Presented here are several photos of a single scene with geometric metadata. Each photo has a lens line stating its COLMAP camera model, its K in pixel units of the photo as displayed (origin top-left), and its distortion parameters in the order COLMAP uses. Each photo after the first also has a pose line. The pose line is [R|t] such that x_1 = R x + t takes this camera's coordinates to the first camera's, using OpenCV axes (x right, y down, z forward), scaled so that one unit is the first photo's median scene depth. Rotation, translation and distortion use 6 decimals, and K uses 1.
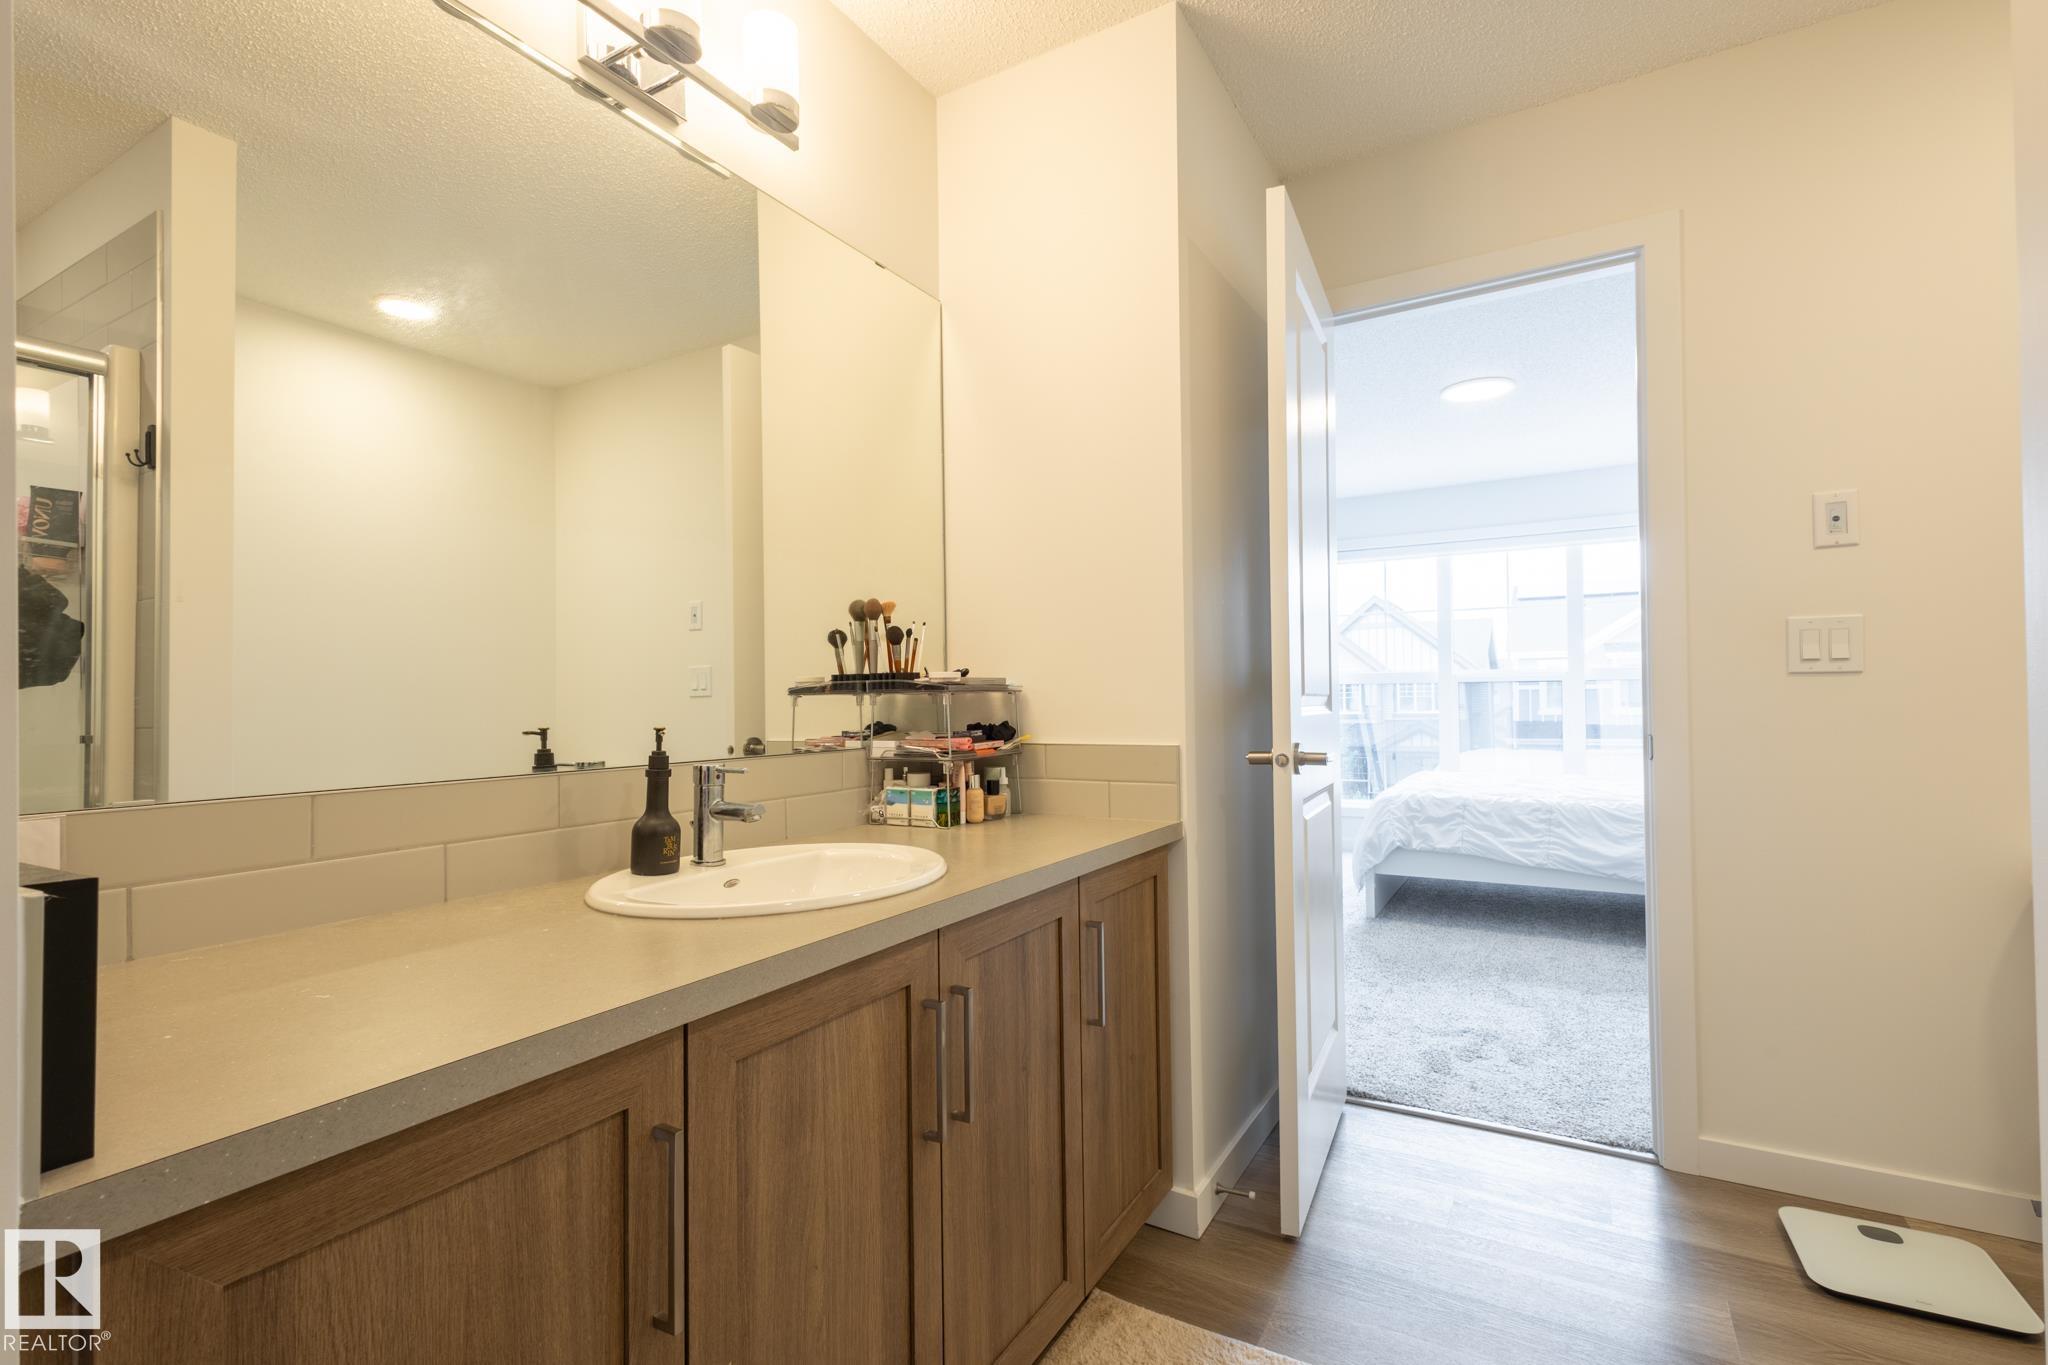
lens RADIAL K [[954.8, 0, 1018.5], [0, 954.8, 685.4], [0, 0, 1]] dist [0.006272, 0.000533]
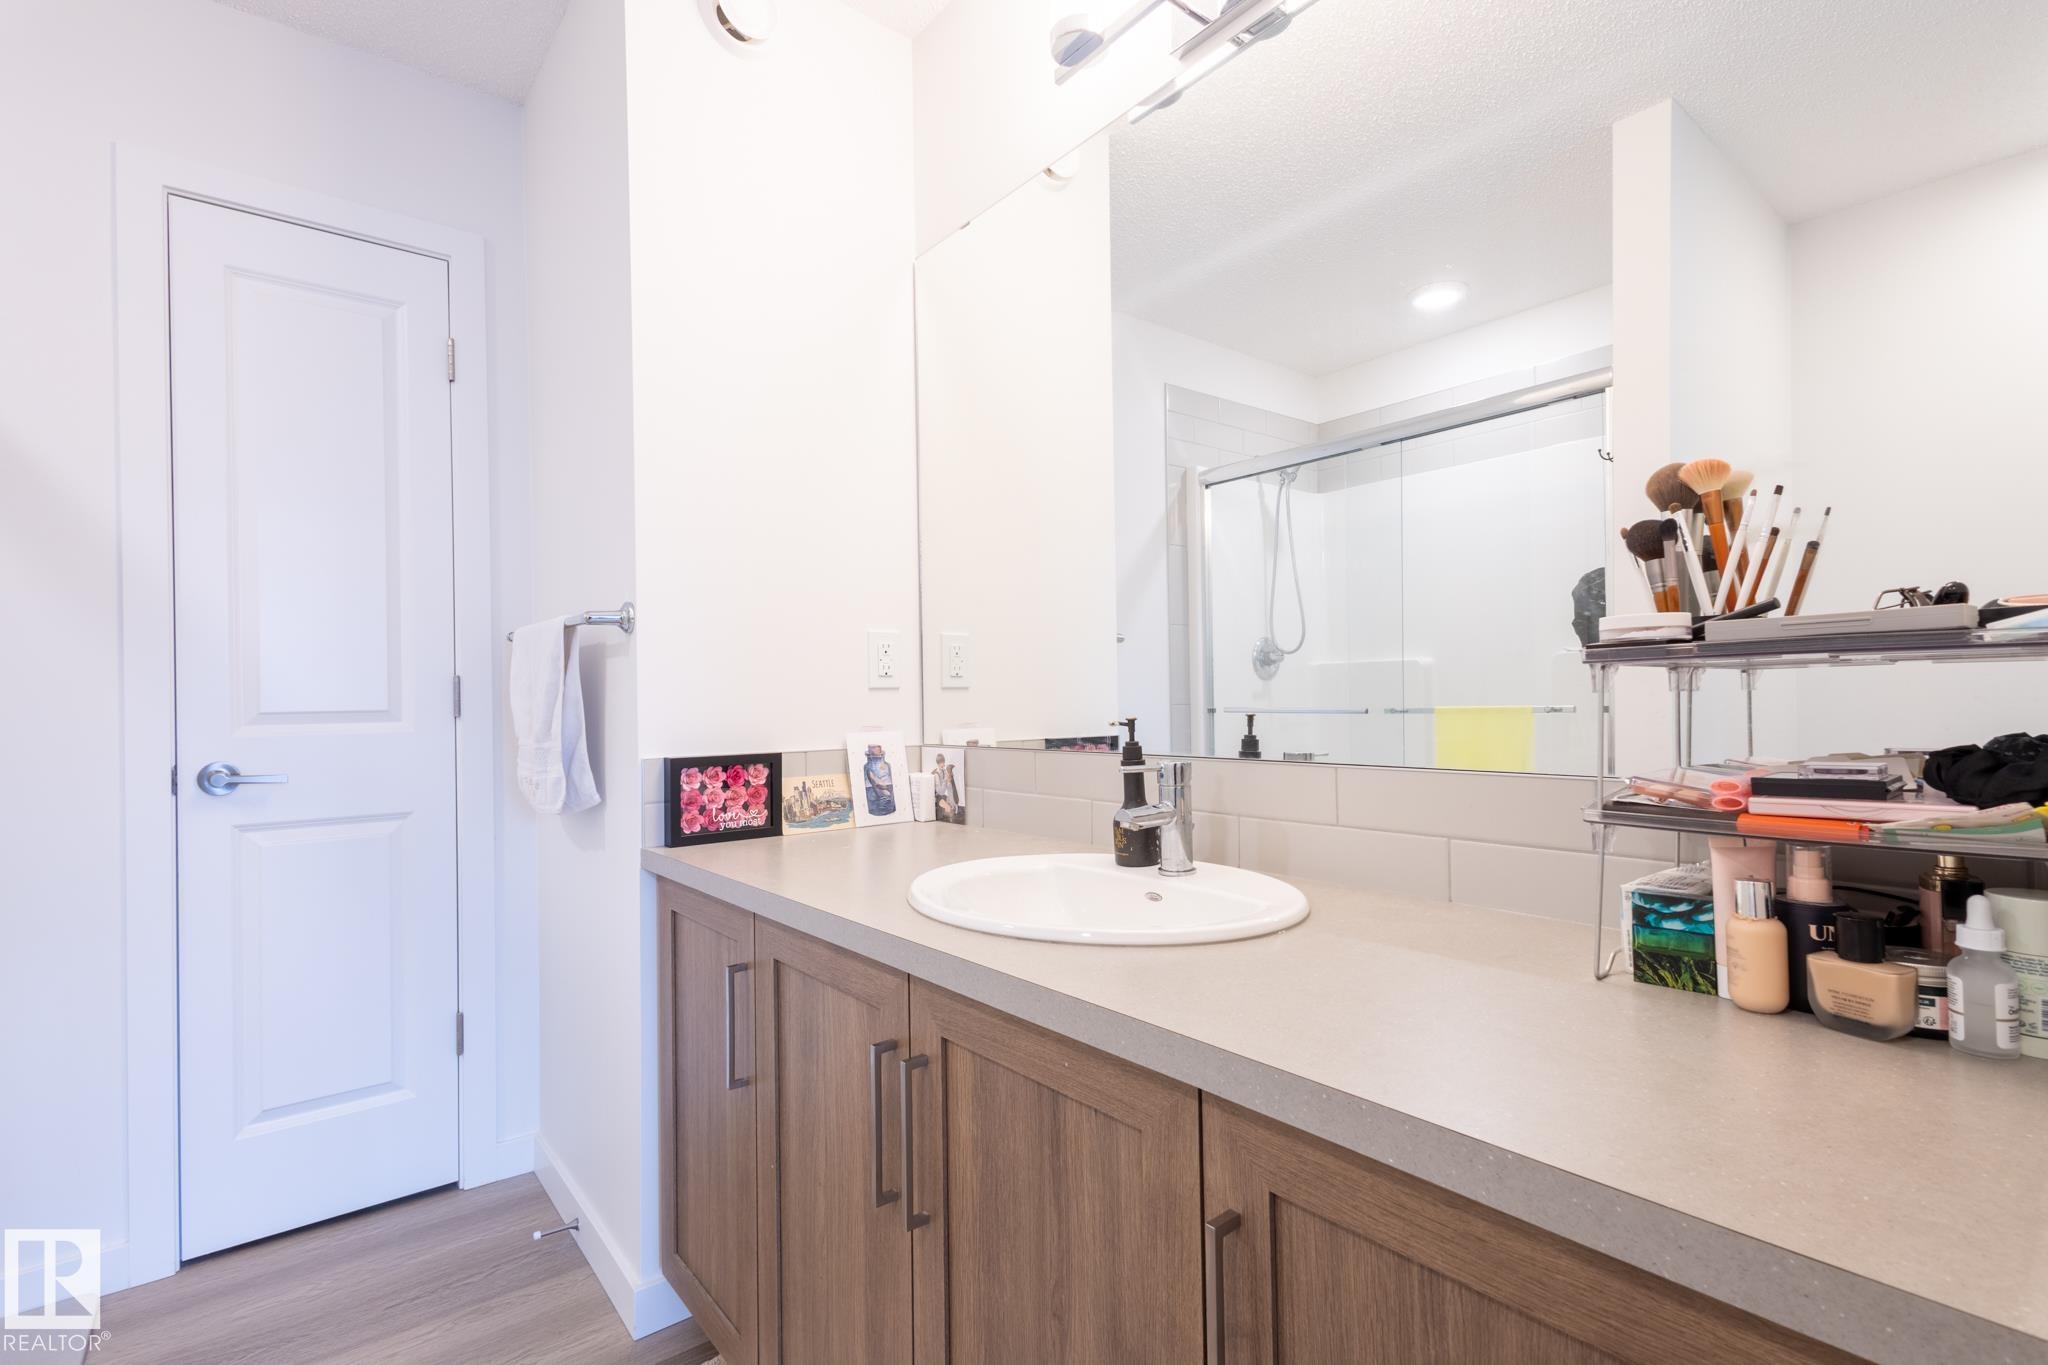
lens RADIAL K [[954.8, 0, 1022.0], [0, 954.8, 692.2], [0, 0, 1]] dist [0.006272, 0.000533]
pose [[-0.363825, 0.009773, -0.931416, 0.563937], [0.036888, 0.999312, -0.003924, 0.016904], [0.930736, -0.035786, -0.363936, 1.214175]]
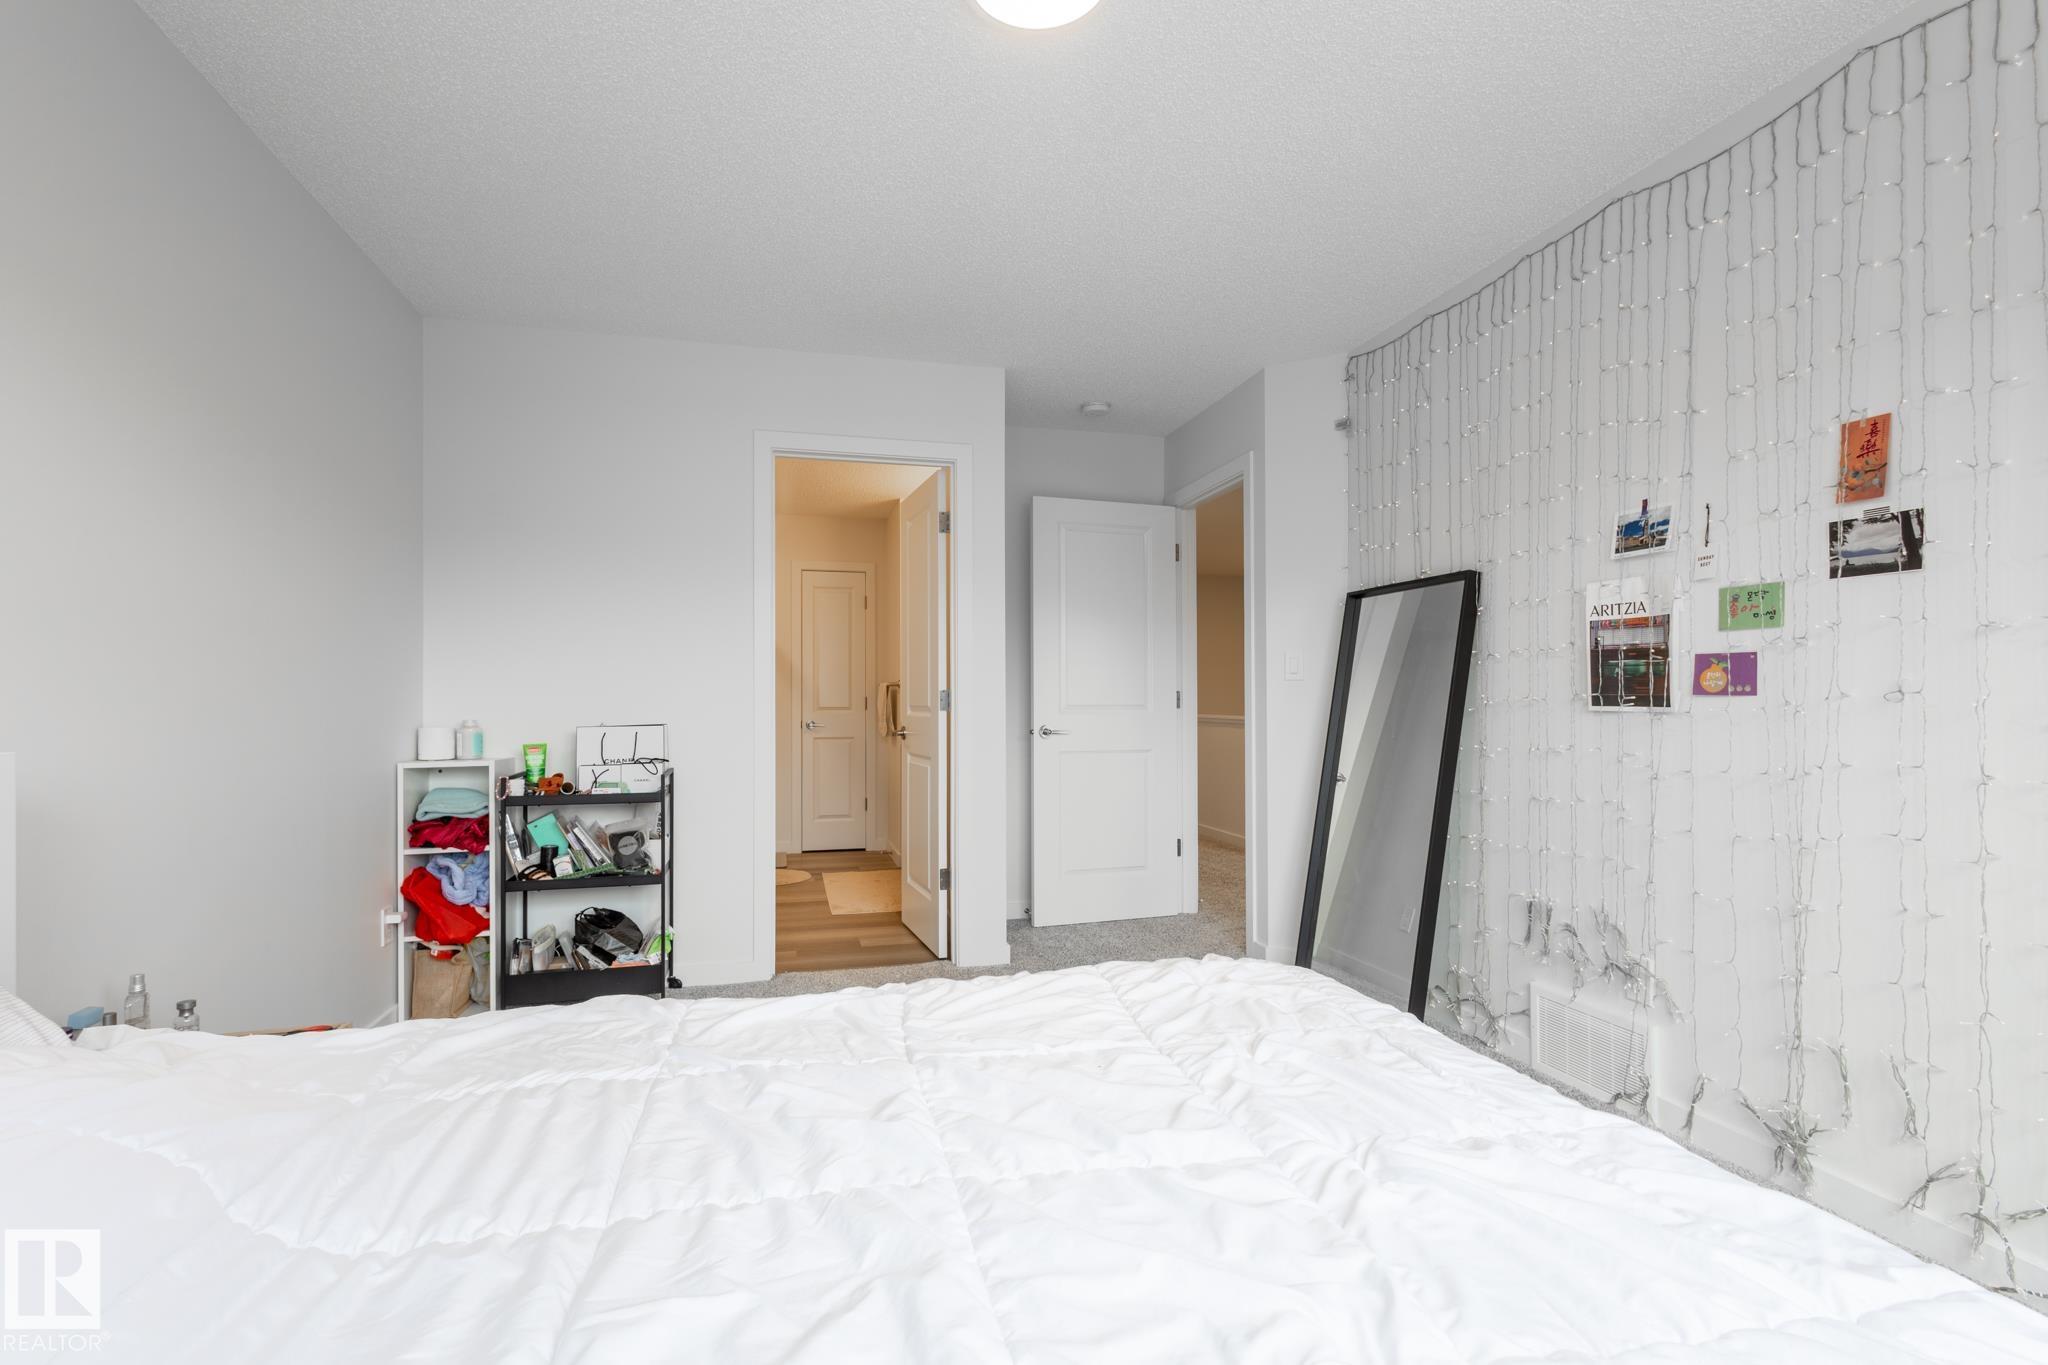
lens RADIAL K [[954.8, 0, 1024.4], [0, 954.8, 687.7], [0, 0, 1]] dist [0.006272, 0.000533]
pose [[-0.697763, 0.004625, -0.716314, 1.329761], [0.021757, 0.999655, -0.014739, 0.010499], [0.715998, -0.025870, -0.697623, 2.292504]]
